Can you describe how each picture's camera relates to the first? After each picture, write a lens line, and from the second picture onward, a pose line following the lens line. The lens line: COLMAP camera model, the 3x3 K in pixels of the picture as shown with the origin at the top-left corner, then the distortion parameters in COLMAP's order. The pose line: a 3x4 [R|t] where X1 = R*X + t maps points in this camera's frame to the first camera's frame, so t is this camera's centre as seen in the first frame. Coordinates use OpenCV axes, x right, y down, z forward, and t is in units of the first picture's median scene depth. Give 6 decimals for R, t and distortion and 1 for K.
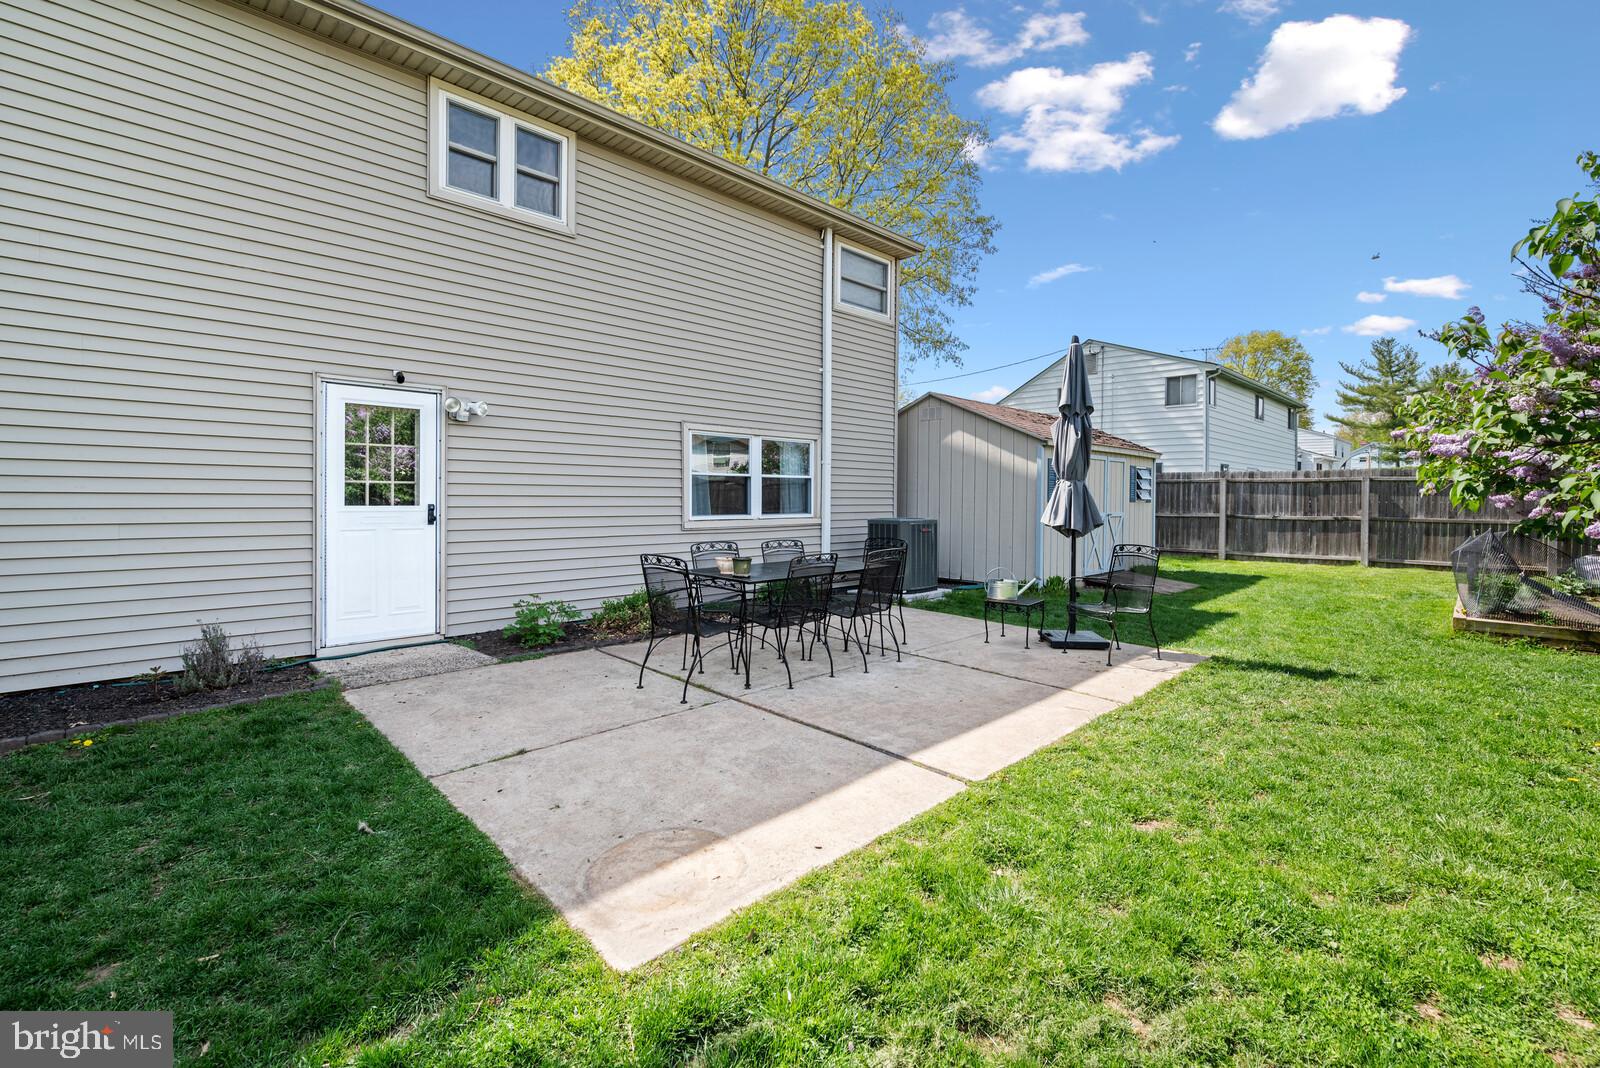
lens RADIAL K [[704.5, 0, 812.1], [0, 704.5, 495.7], [0, 0, 1]] dist [0.005583, 0.000070]
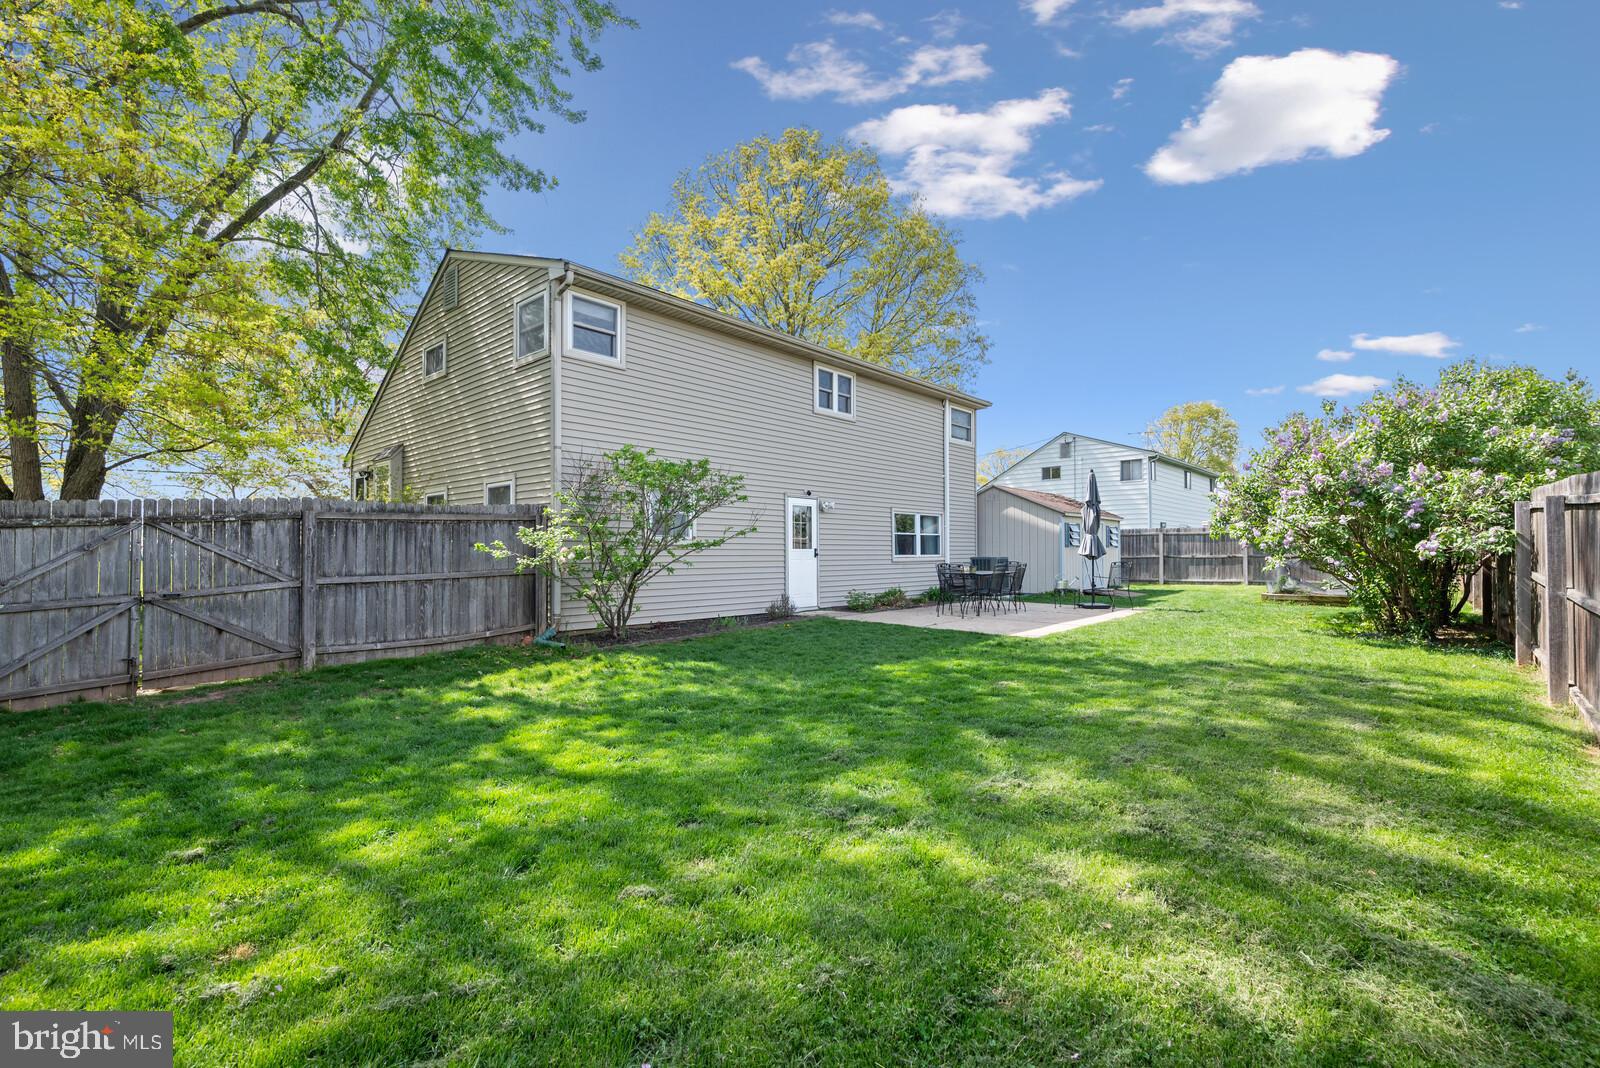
lens RADIAL K [[704.5, 0, 798.8], [0, 704.5, 538.8], [0, 0, 1]] dist [0.005583, 0.000070]
pose [[0.998829, -0.012793, 0.046649, -0.431048], [0.013851, 0.999652, -0.022431, 0.019819], [-0.046346, 0.023051, 0.998659, -0.771912]]
